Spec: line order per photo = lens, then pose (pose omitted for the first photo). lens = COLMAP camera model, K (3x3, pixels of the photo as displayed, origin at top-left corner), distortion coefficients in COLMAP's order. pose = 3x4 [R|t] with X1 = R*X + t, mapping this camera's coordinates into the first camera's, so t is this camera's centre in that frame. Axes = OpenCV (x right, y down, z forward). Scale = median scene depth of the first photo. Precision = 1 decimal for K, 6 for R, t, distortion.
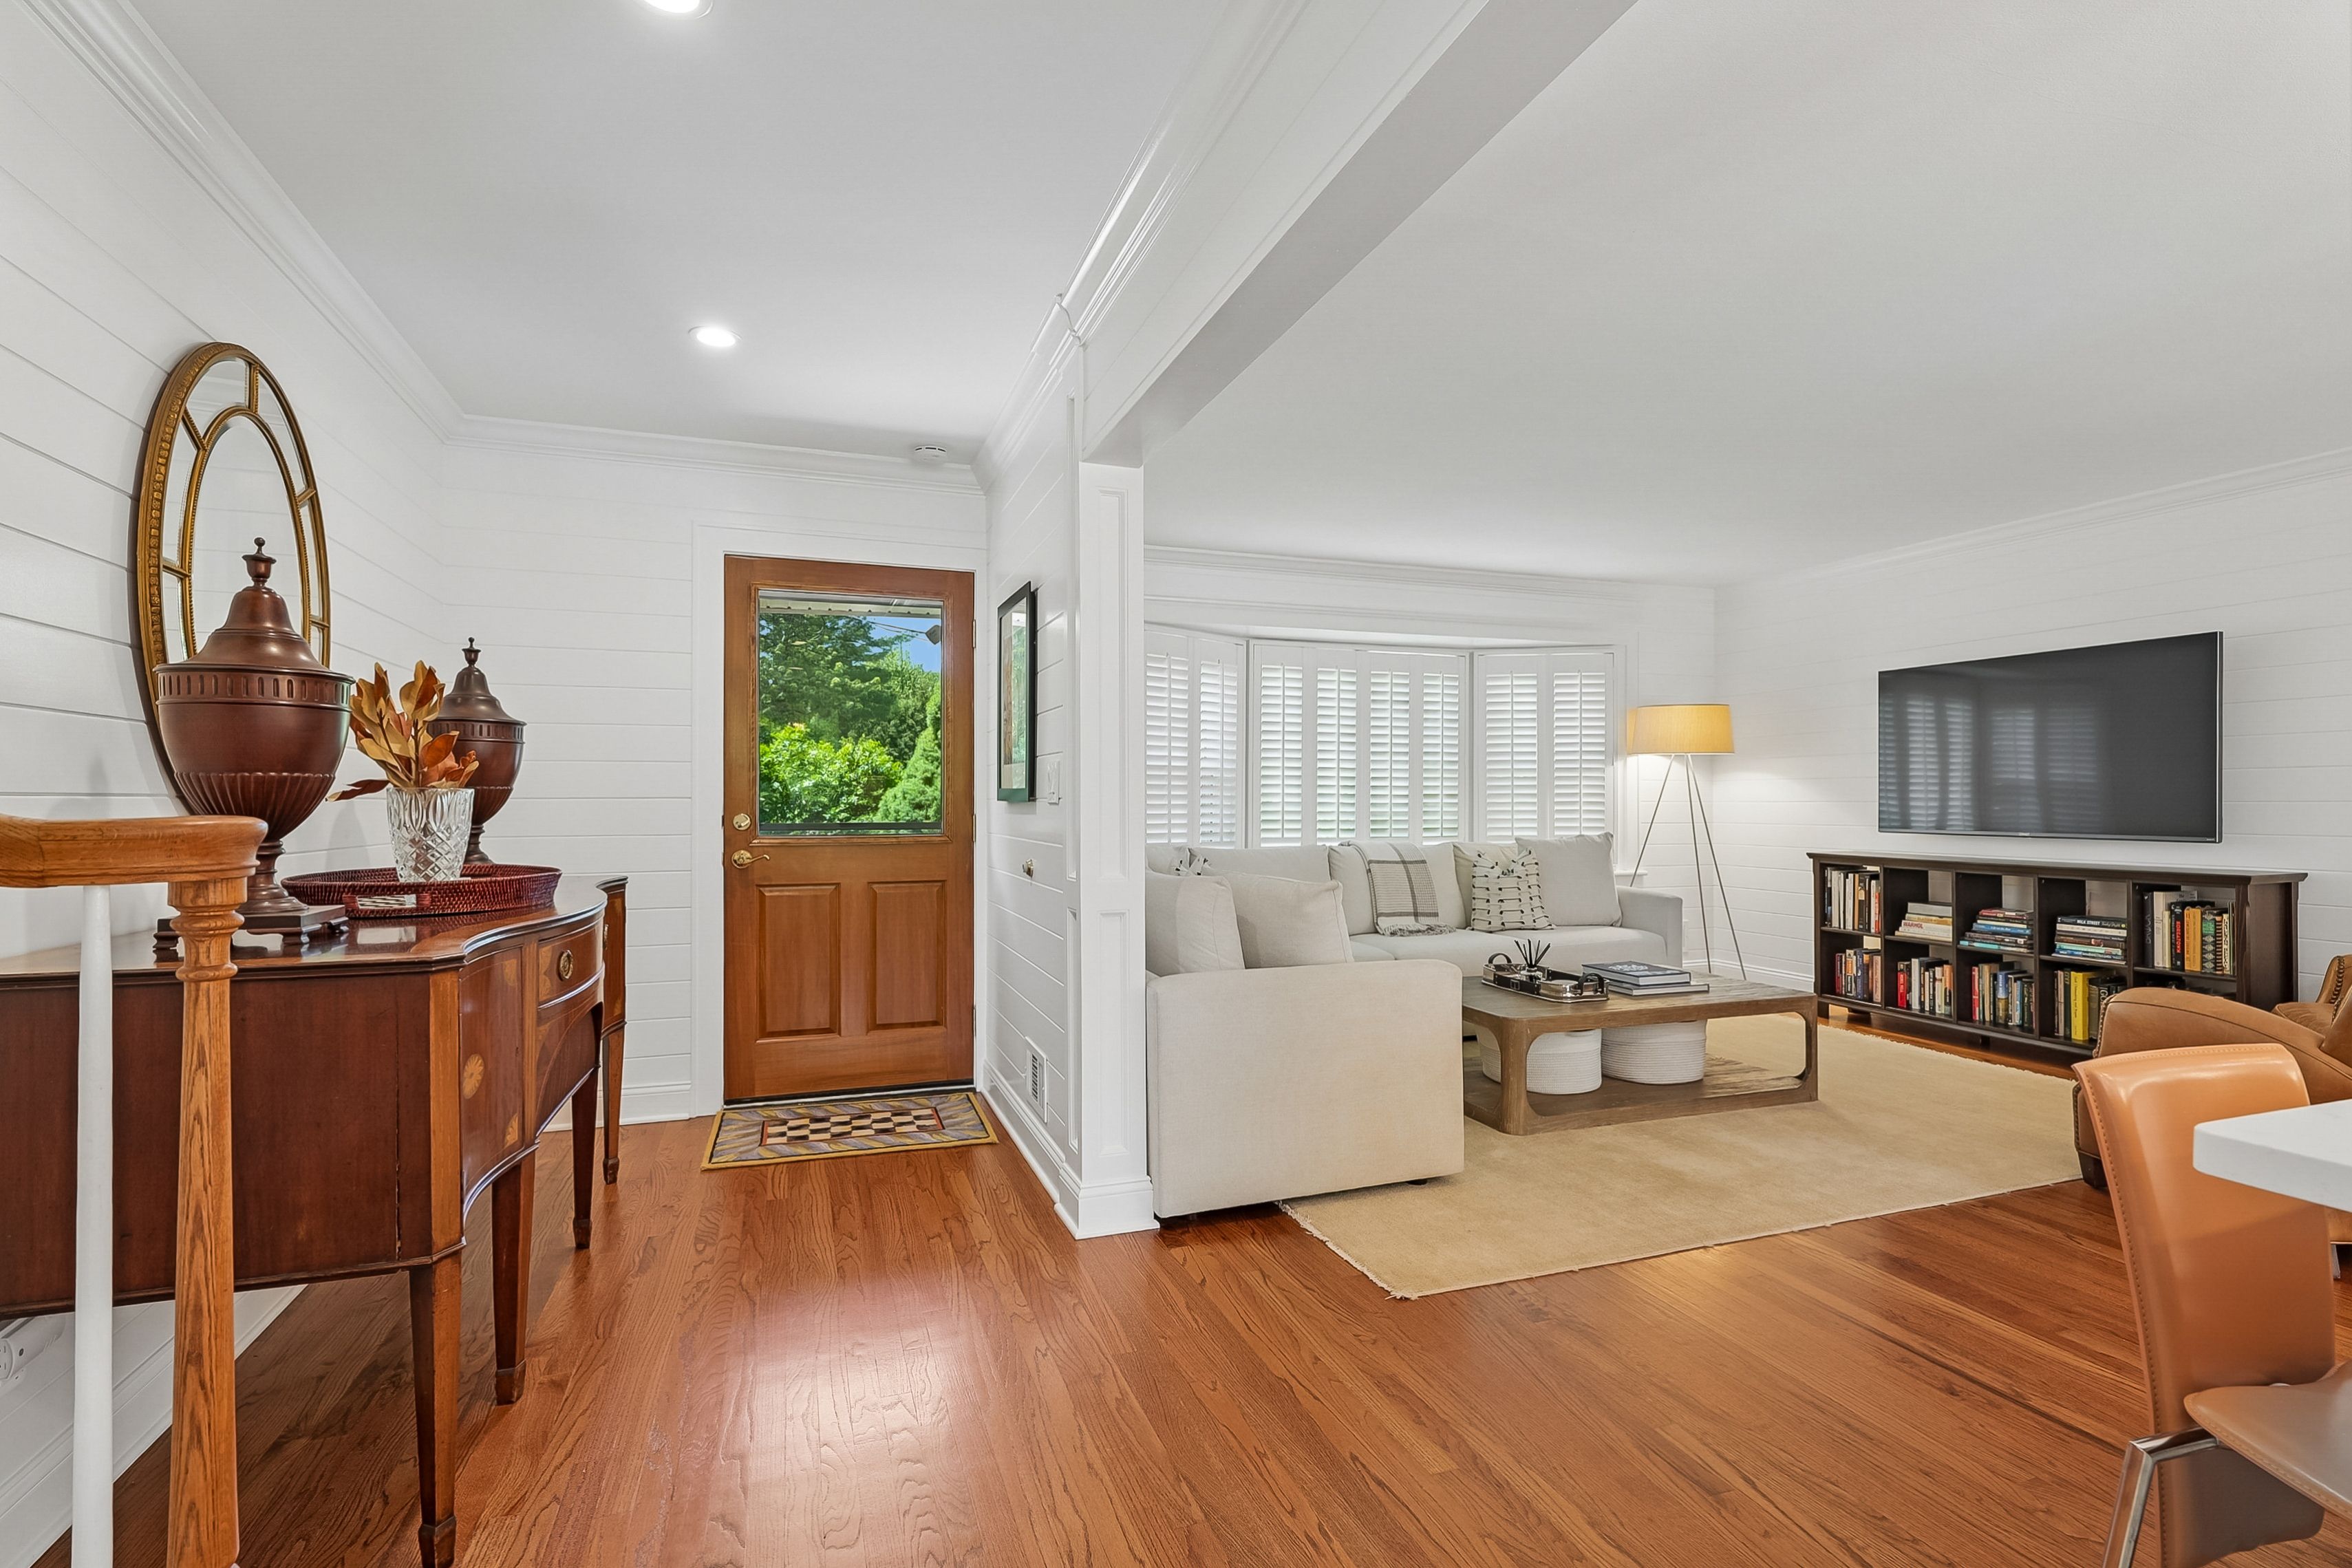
lens RADIAL K [[1106.0, 0, 1203.6], [0, 1106.0, 797.0], [0, 0, 1]] dist [0.012519, 0.000136]
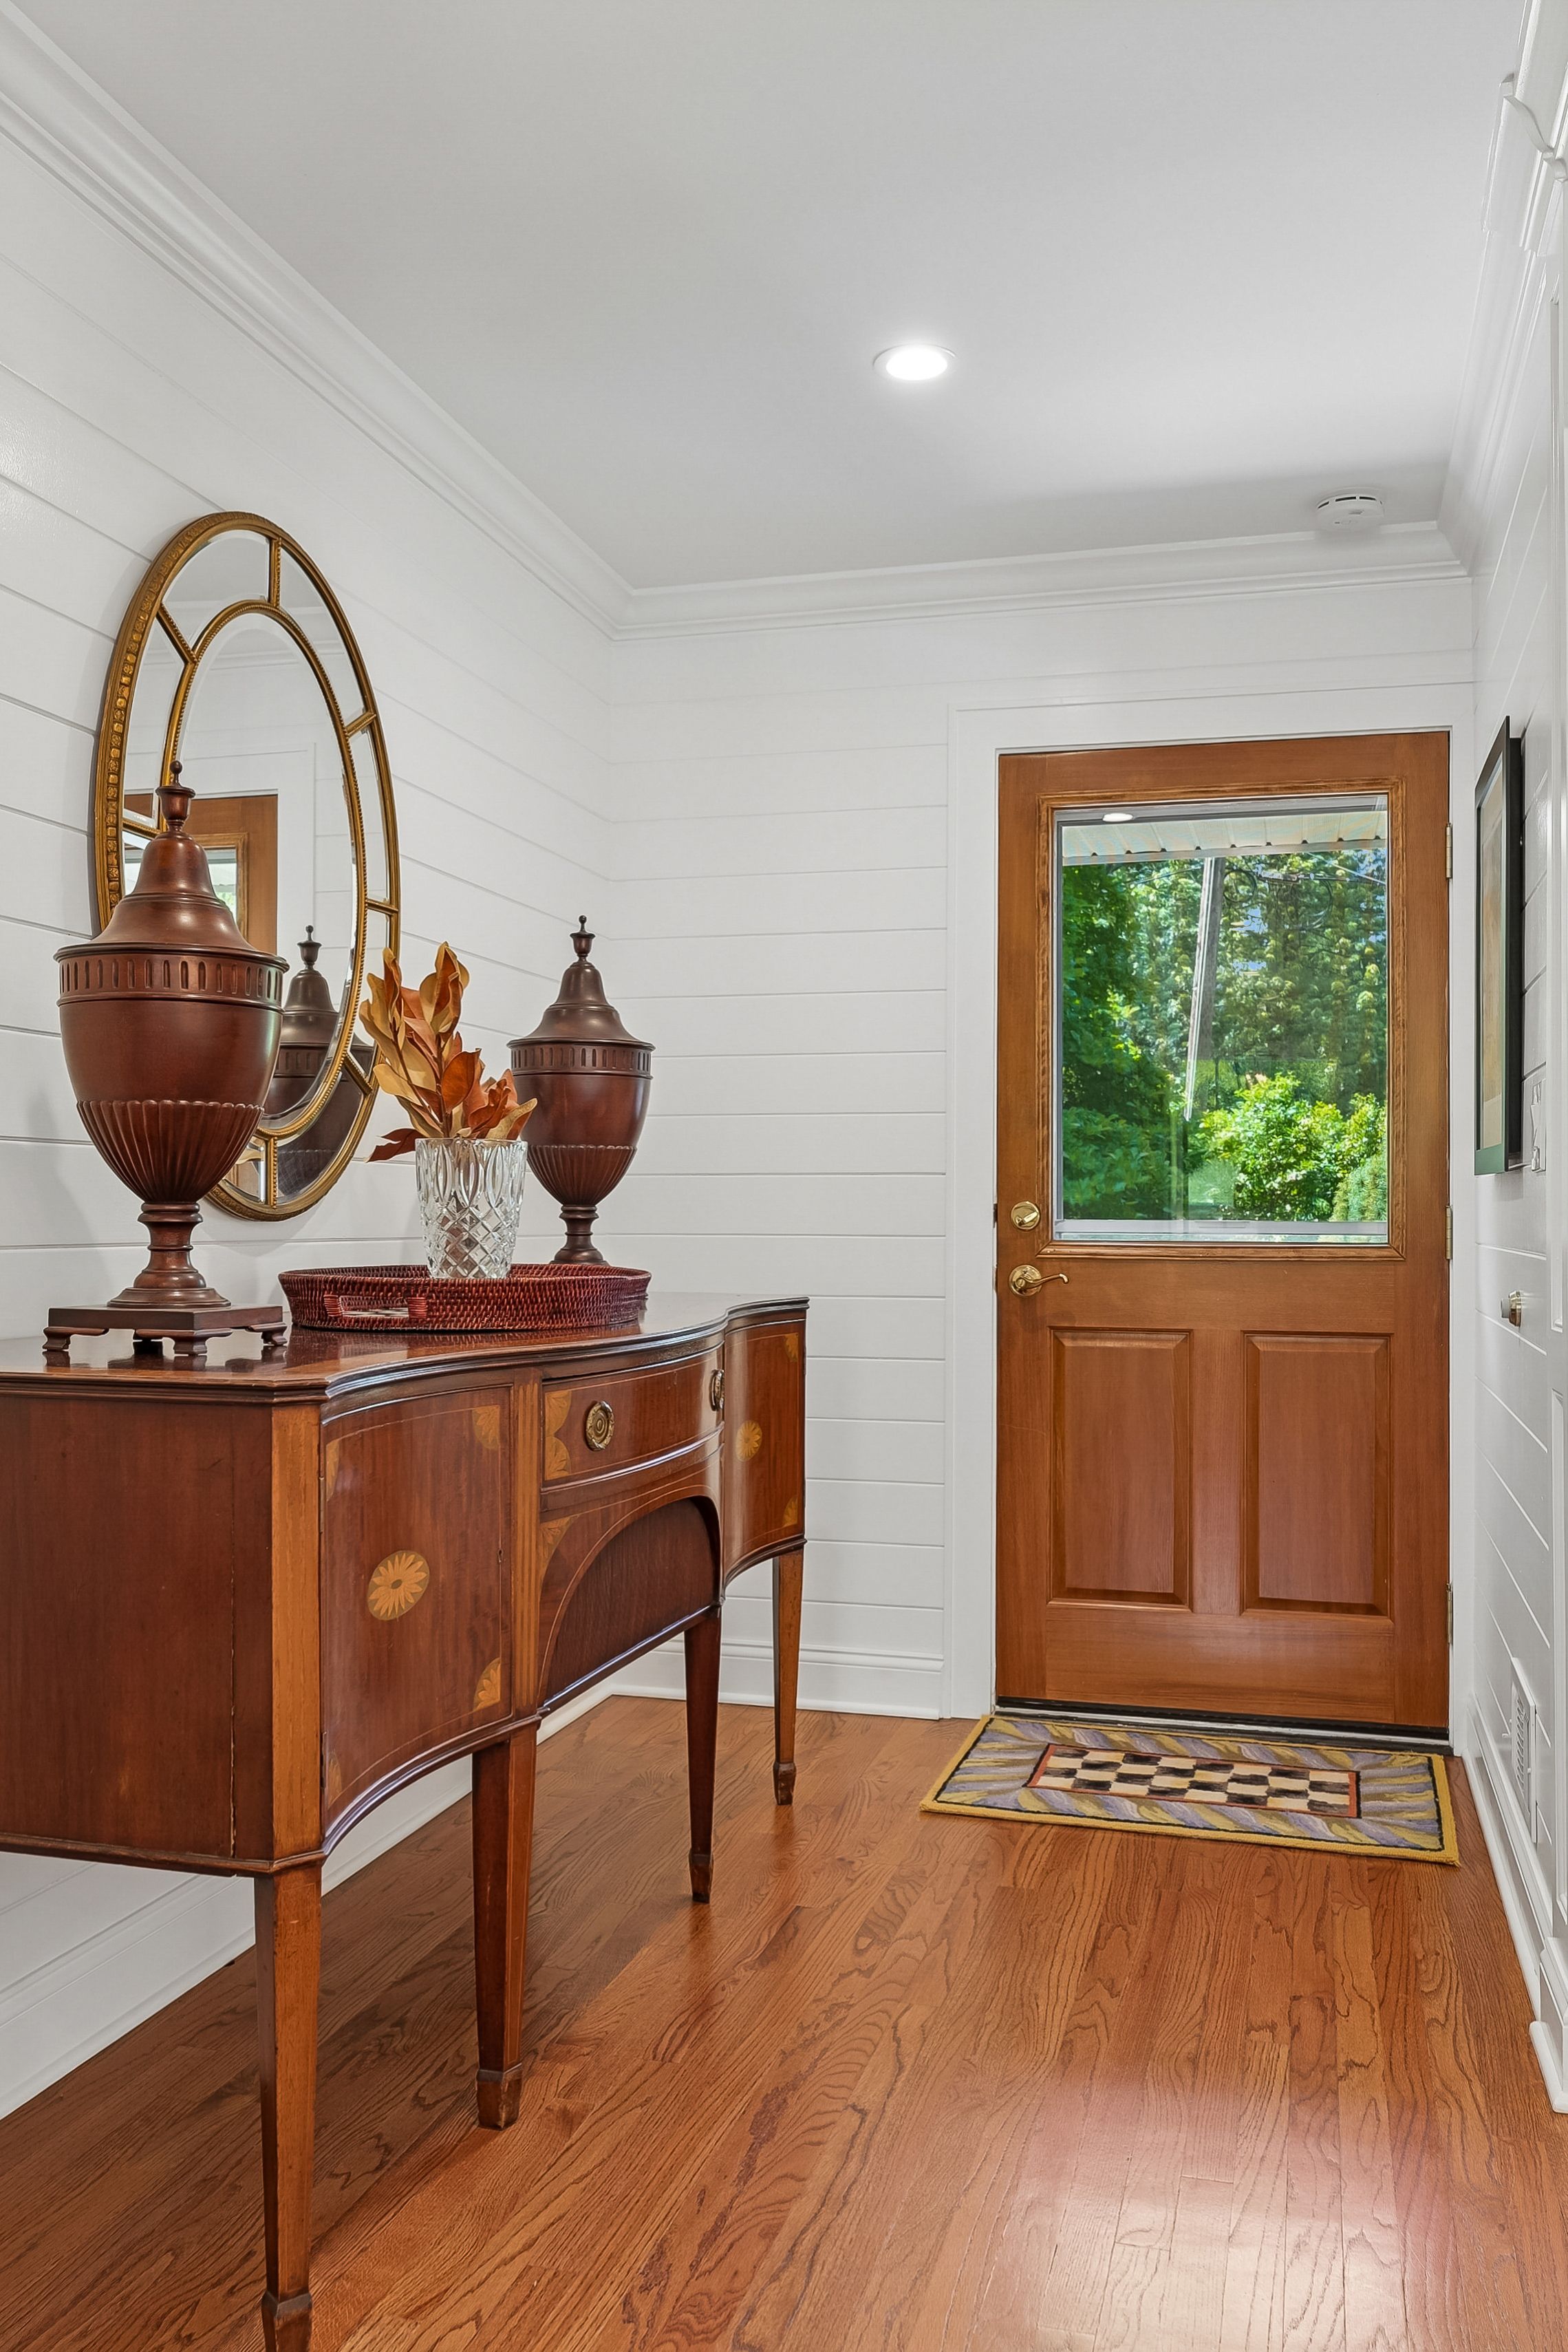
lens RADIAL K [[1946.4, 0, 784.0], [0, 1946.4, 1176.0], [0, 0, 1]] dist [-0.032977, 0.066767]
pose [[0.813802, -0.006338, -0.581108, 0.066484], [-0.002694, 0.999889, -0.014678, 0.017318], [0.581136, 0.013511, 0.813694, 0.109570]]
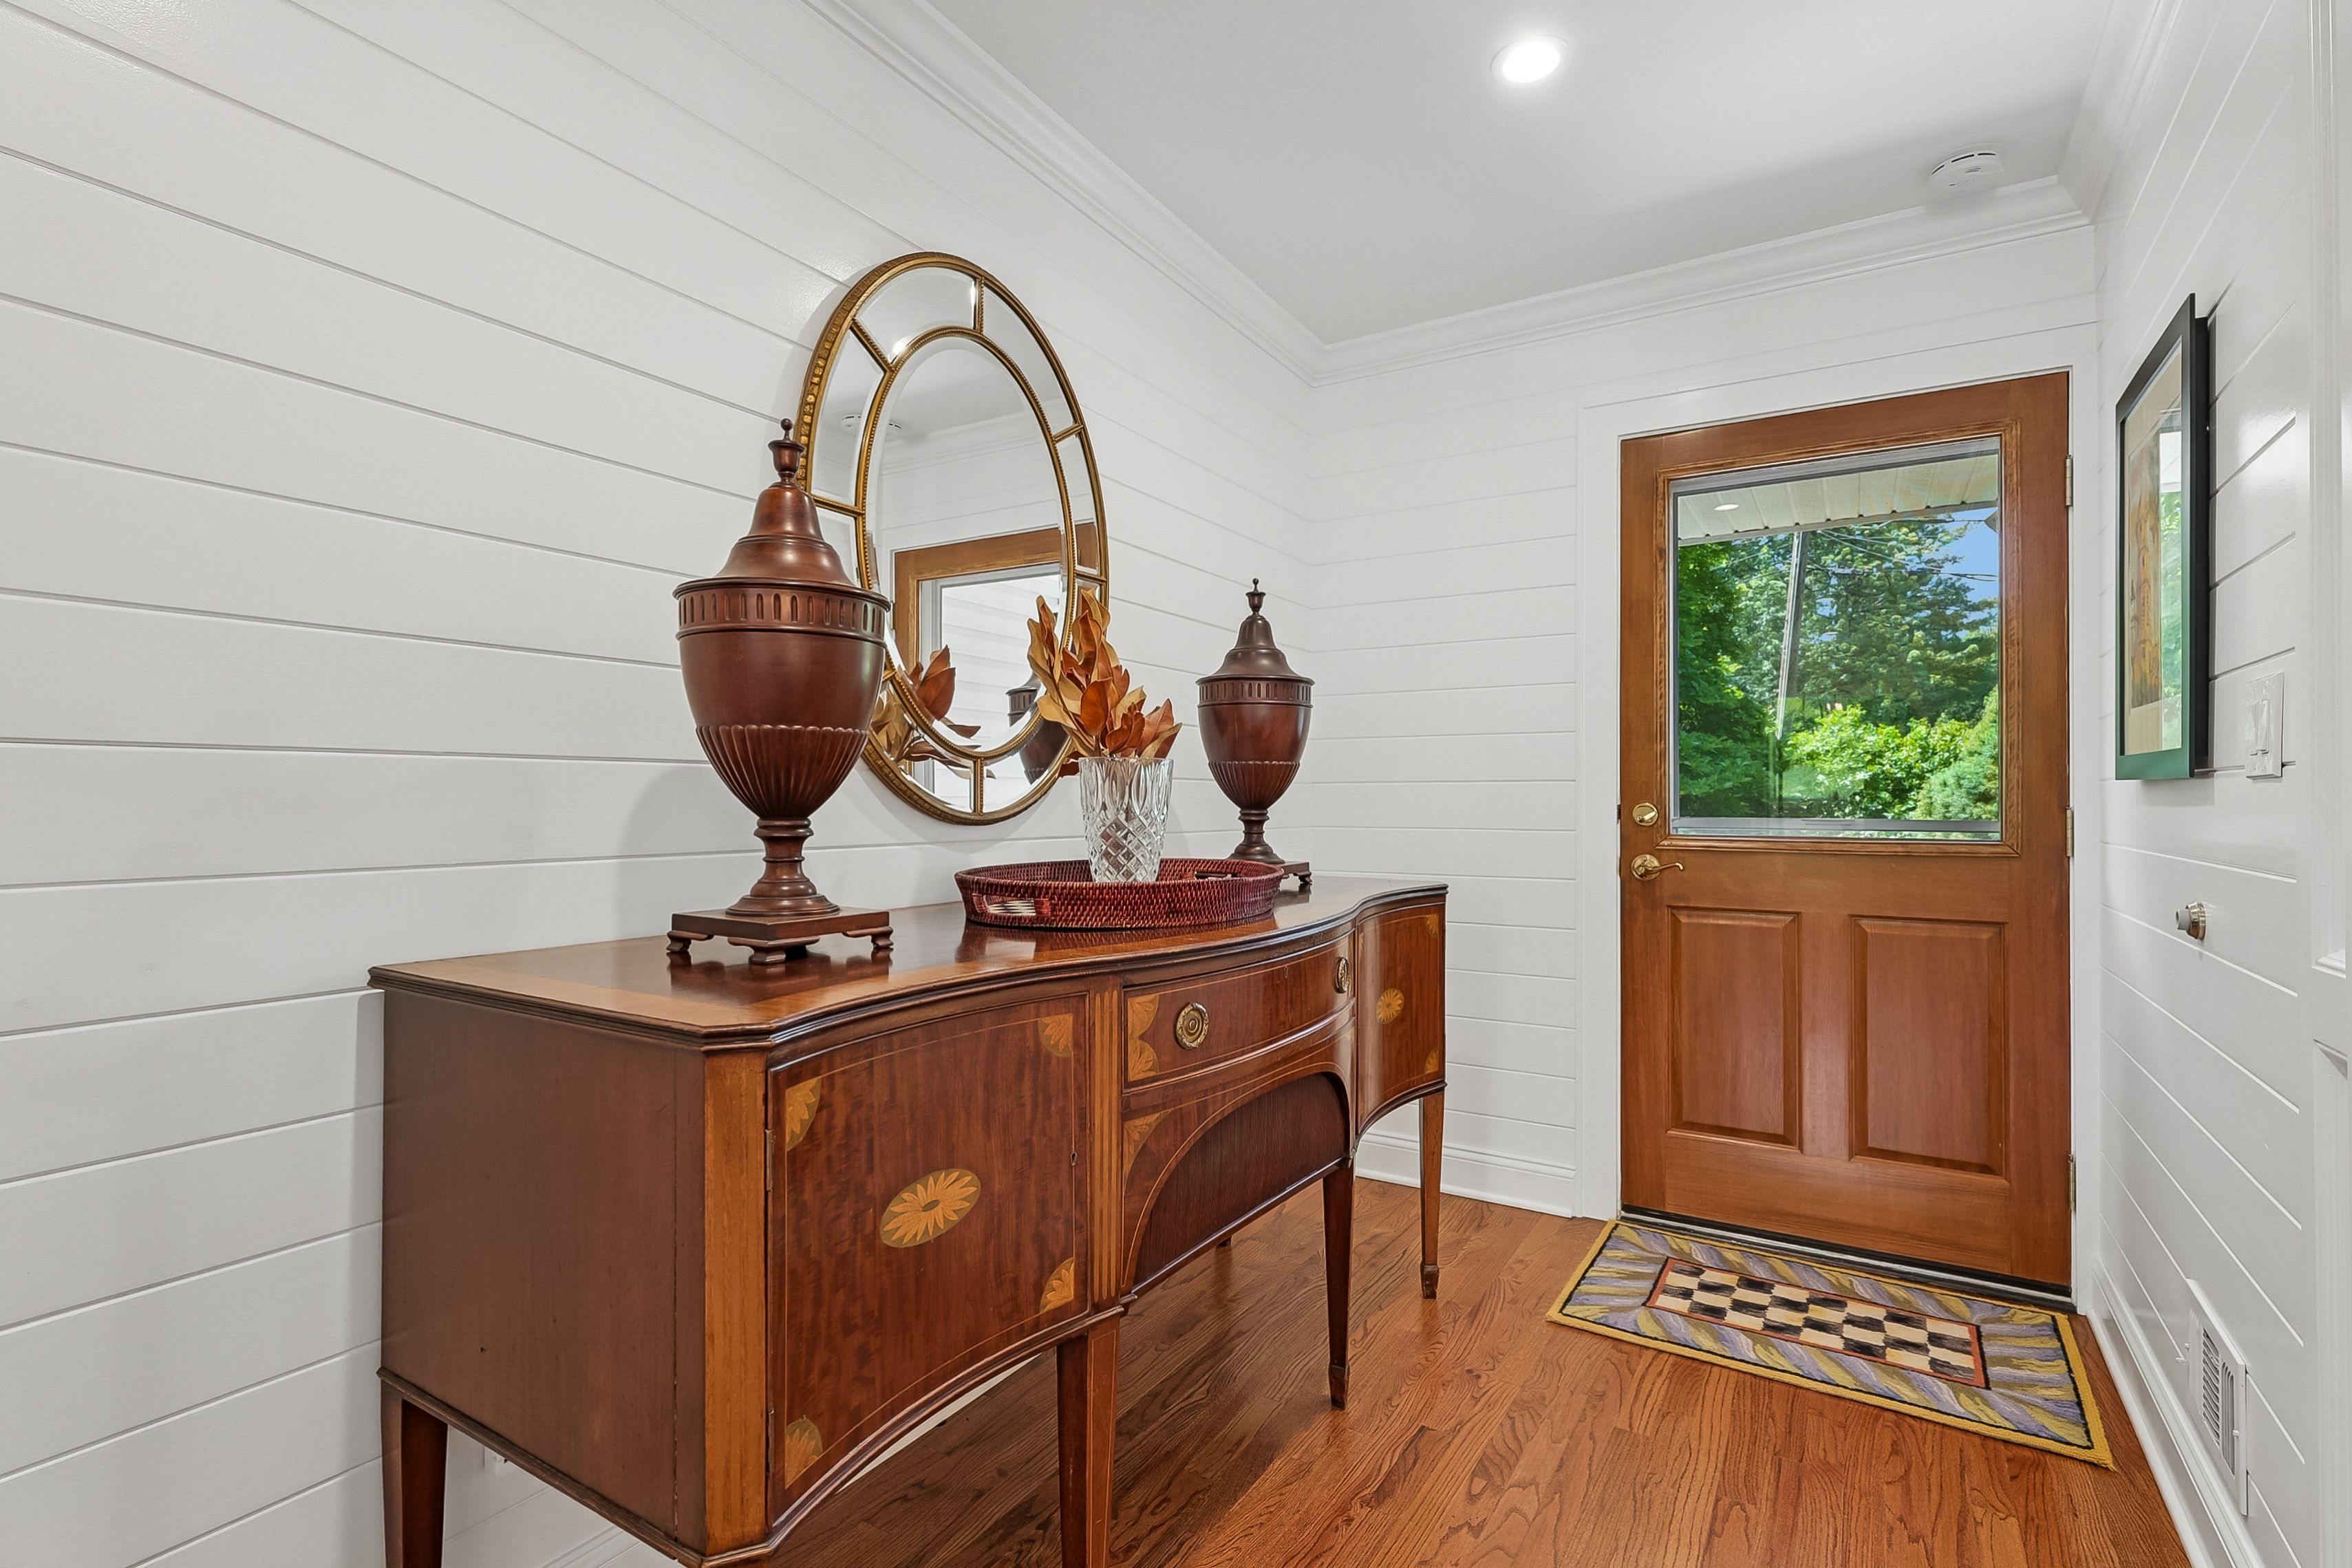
lens RADIAL K [[1110.9, 0, 1152.9], [0, 1110.9, 789.9], [0, 0, 1]] dist [0.005101, 0.000179]
pose [[0.601104, -0.004357, -0.799159, -0.040938], [0.000658, 0.999987, -0.004957, 0.010473], [0.799170, 0.002454, 0.601100, 0.328028]]
